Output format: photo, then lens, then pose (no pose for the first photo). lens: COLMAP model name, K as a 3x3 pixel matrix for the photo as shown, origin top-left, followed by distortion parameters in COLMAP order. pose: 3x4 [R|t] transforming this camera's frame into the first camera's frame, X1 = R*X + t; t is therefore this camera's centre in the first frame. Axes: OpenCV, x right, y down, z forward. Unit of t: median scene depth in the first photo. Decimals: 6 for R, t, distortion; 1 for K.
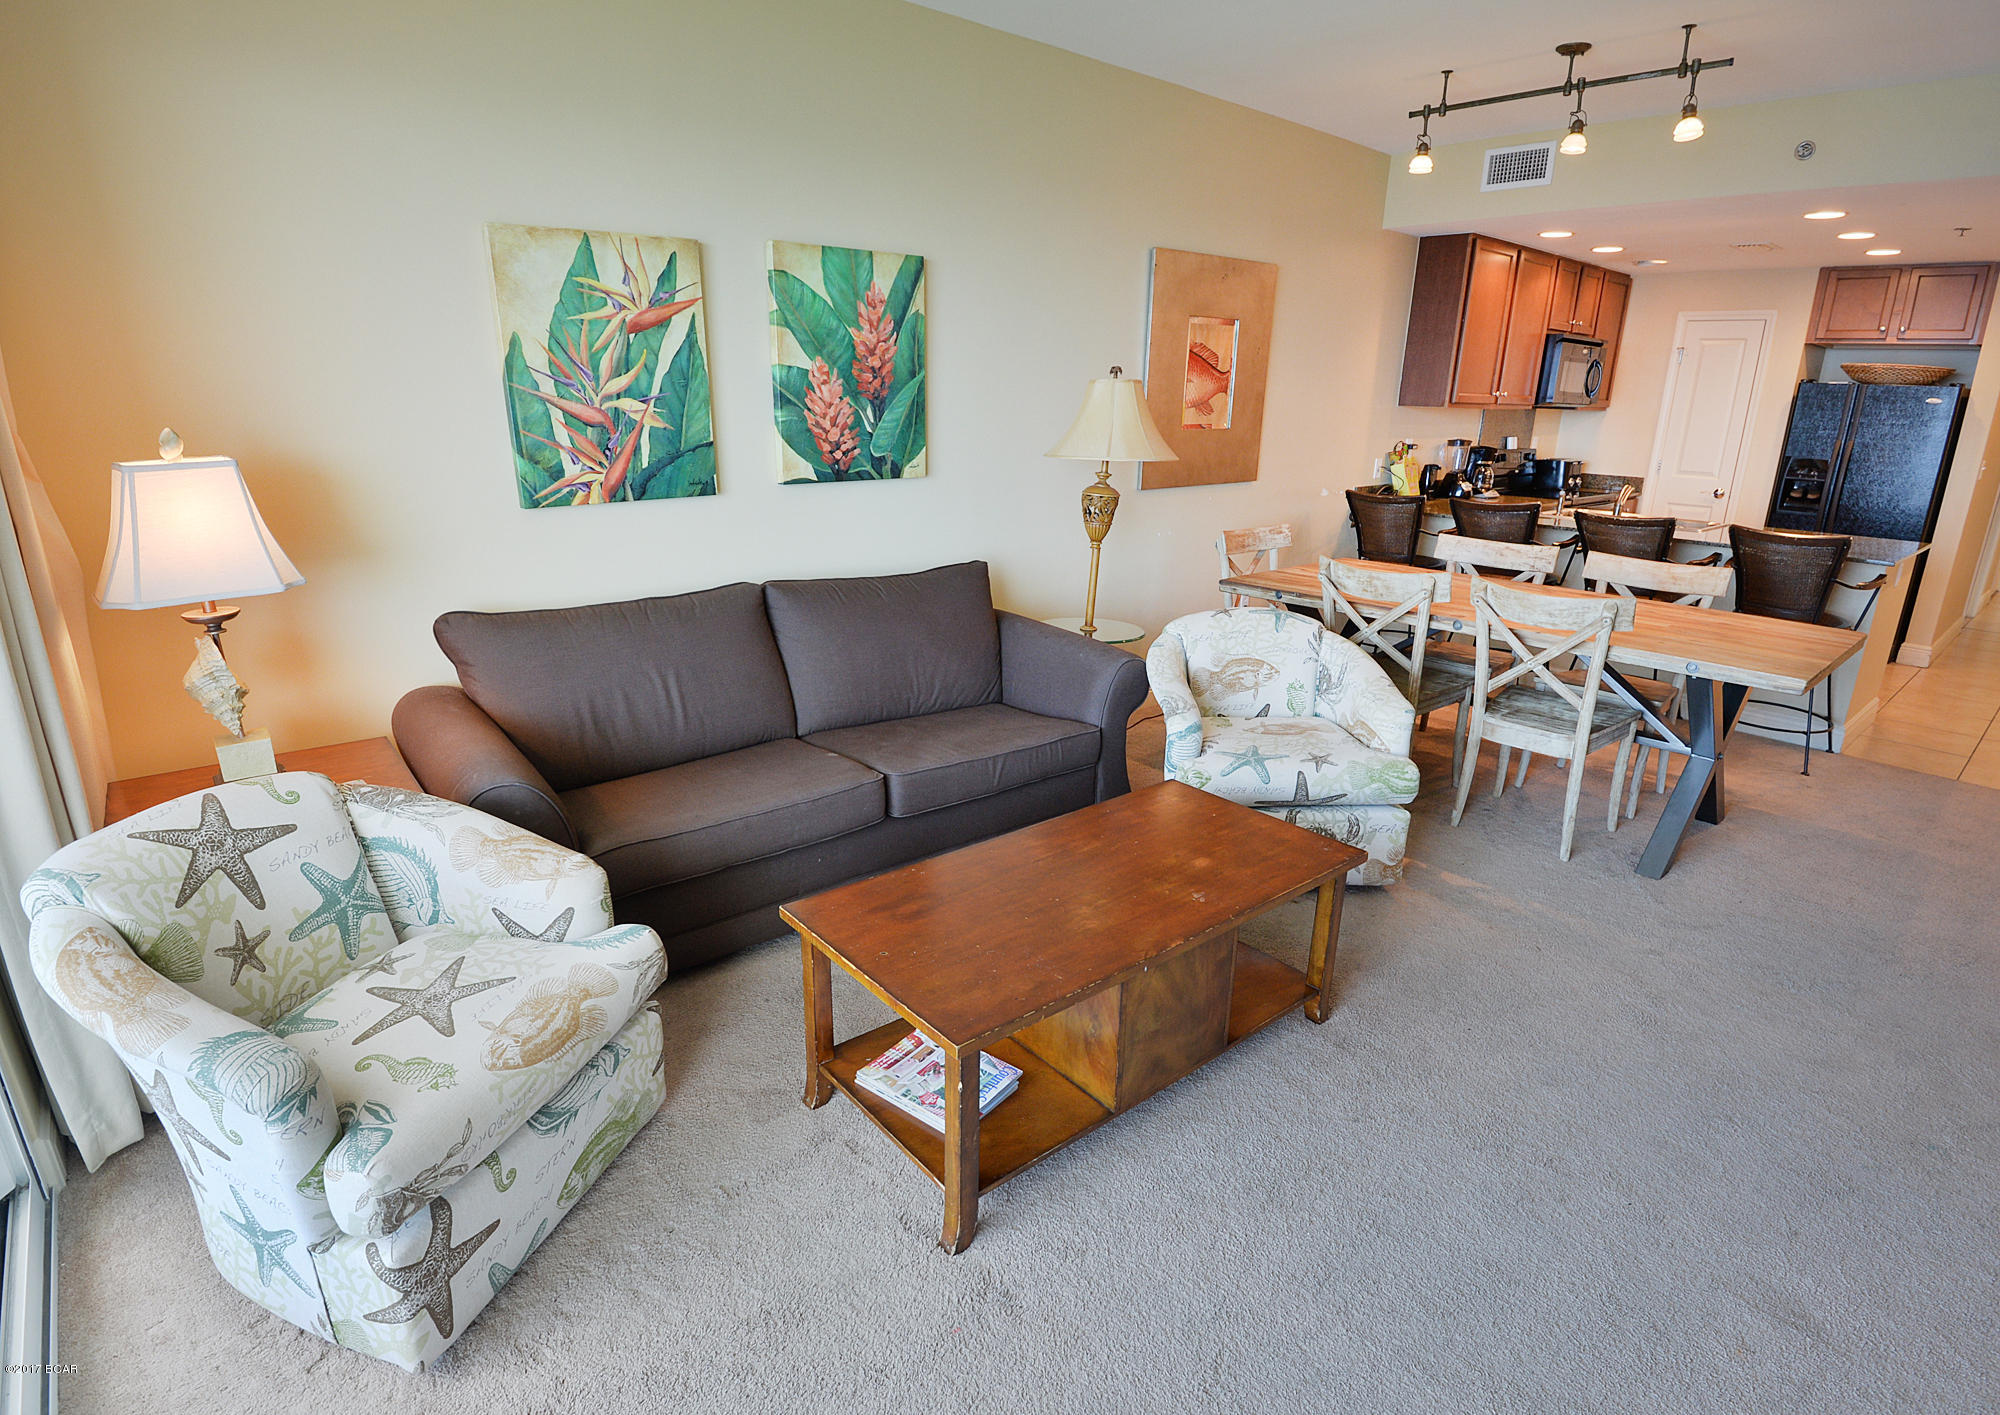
lens RADIAL K [[1067.5, 0, 1016.7], [0, 1067.5, 750.4], [0, 0, 1]] dist [-0.007123, -0.014467]
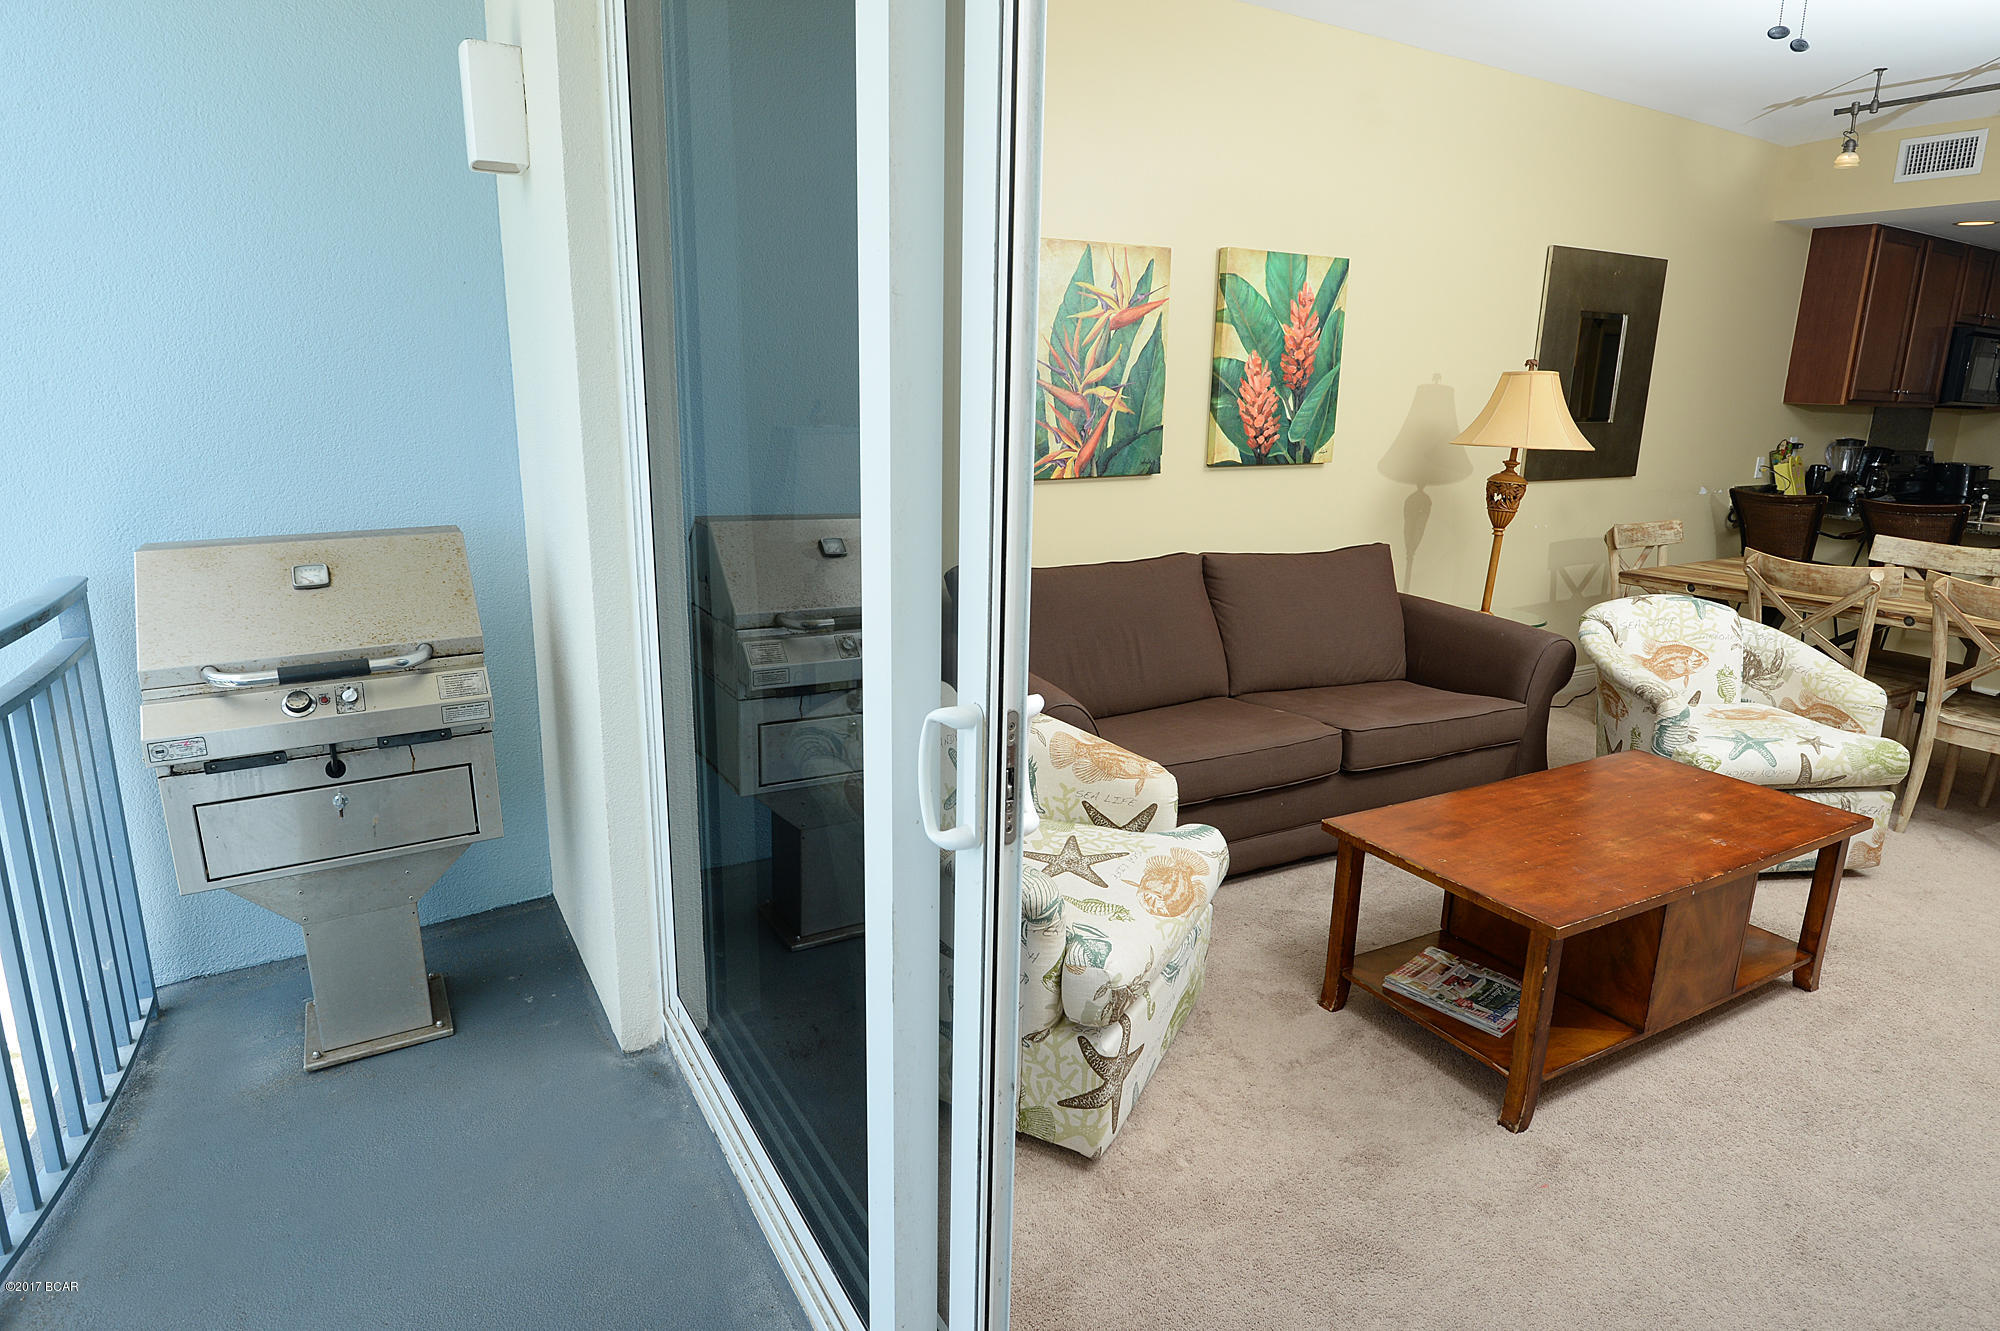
lens RADIAL K [[1167.2, 0, 1001.1], [0, 1167.2, 669.4], [0, 0, 1]] dist [-0.003717, -0.013033]
pose [[0.981645, 0.046867, -0.184867, -0.198477], [-0.063434, 0.994382, -0.084742, 0.067109], [0.179856, 0.094914, 0.979103, -0.169685]]
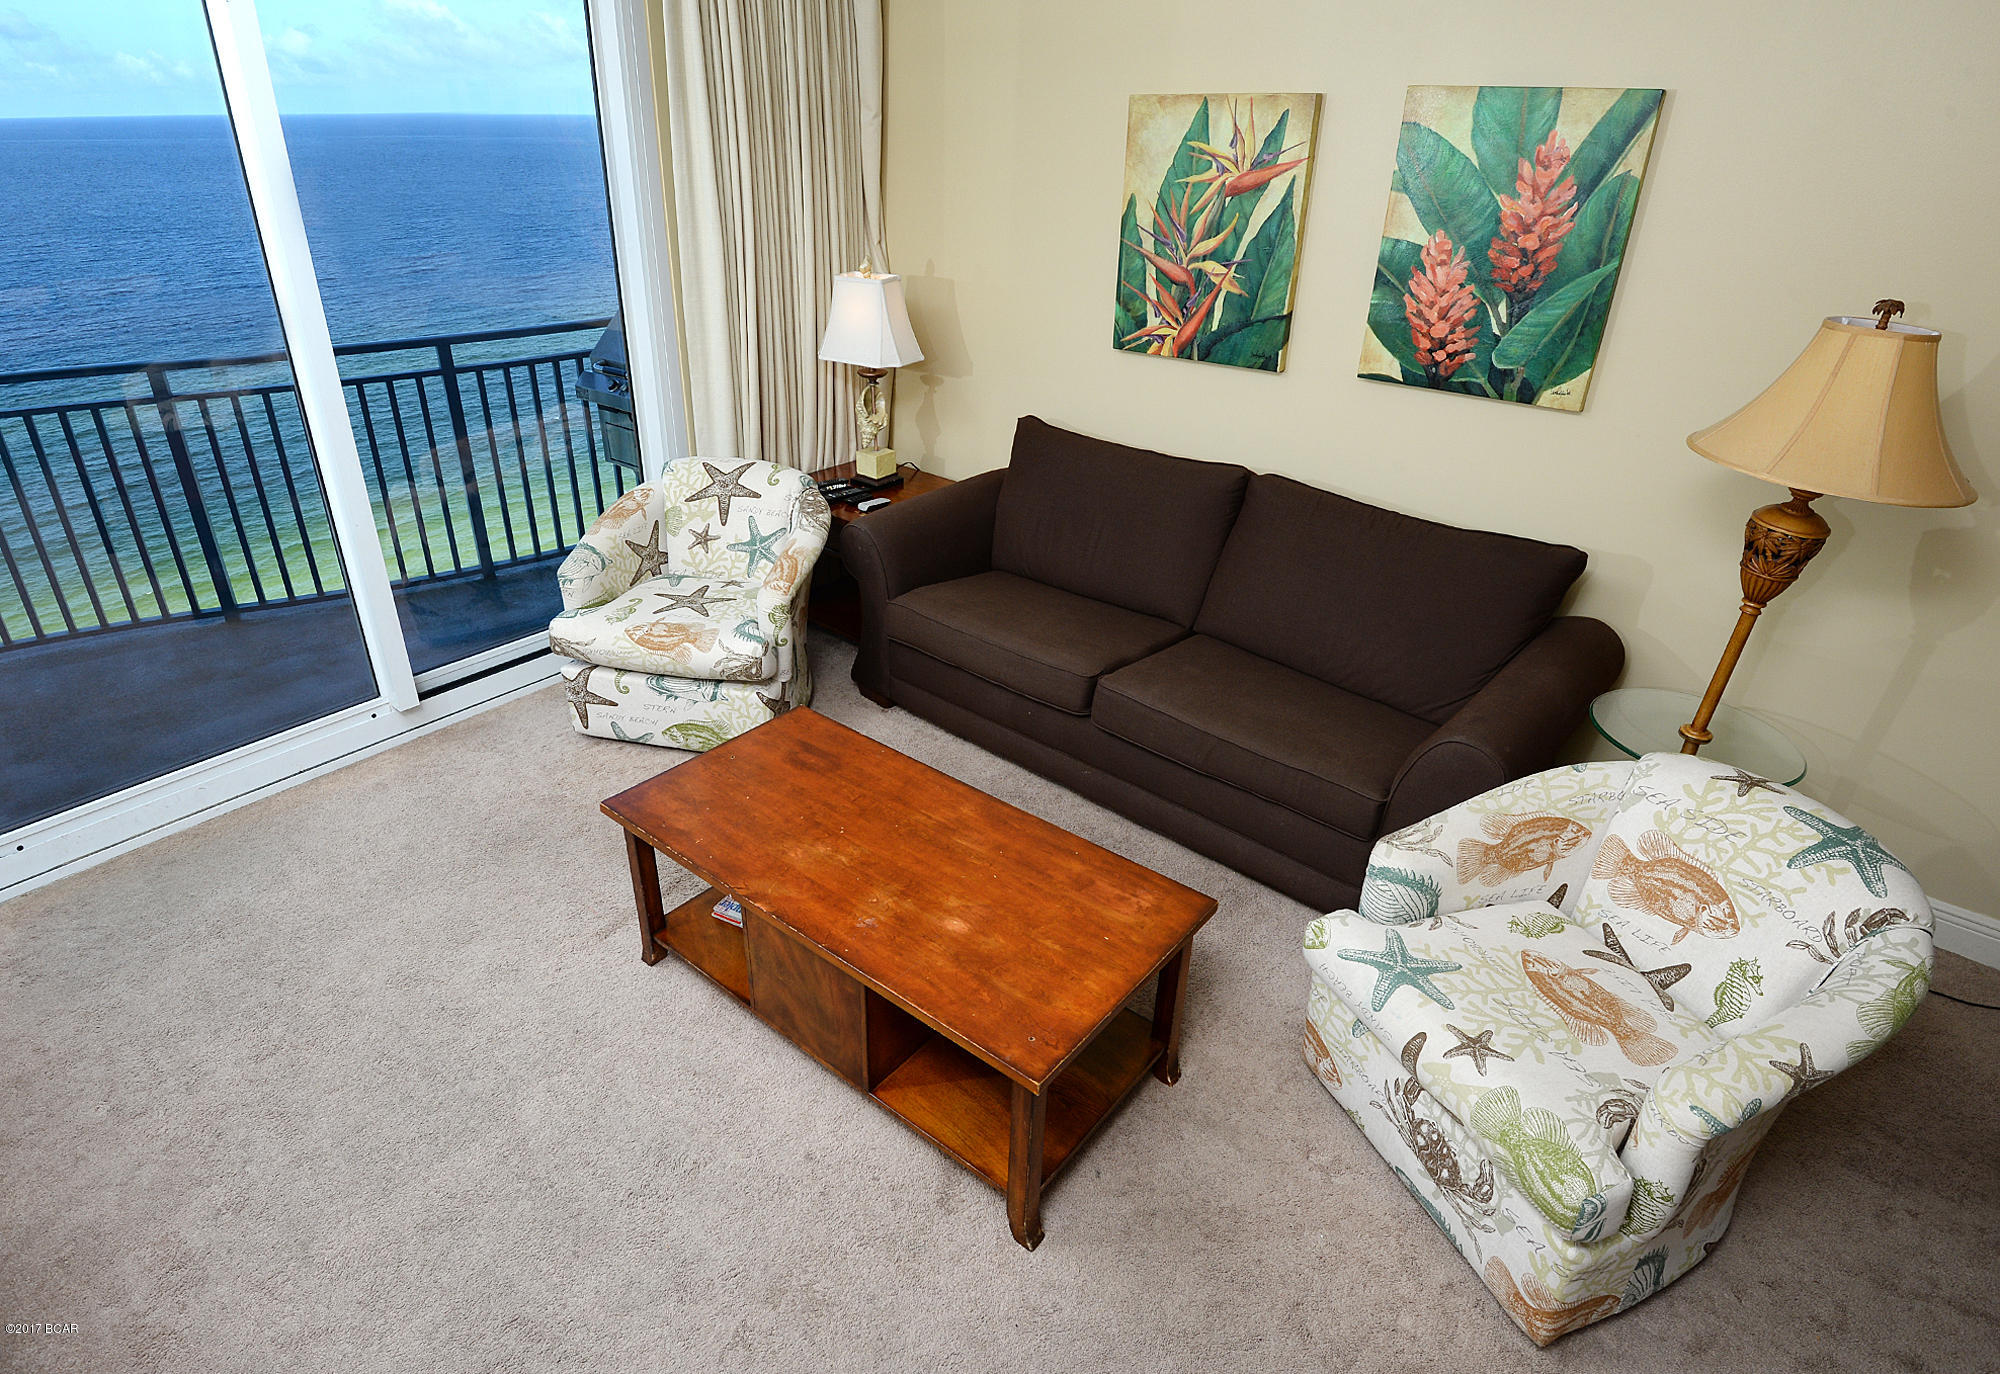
lens RADIAL K [[1062.3, 0, 993.8], [0, 1062.3, 704.0], [0, 0, 1]] dist [-0.027899, -0.008347]
pose [[0.148739, 0.452983, -0.879024, 0.601429], [-0.343649, 0.857188, 0.383581, -0.244074], [0.927244, 0.245022, 0.283165, 0.536024]]
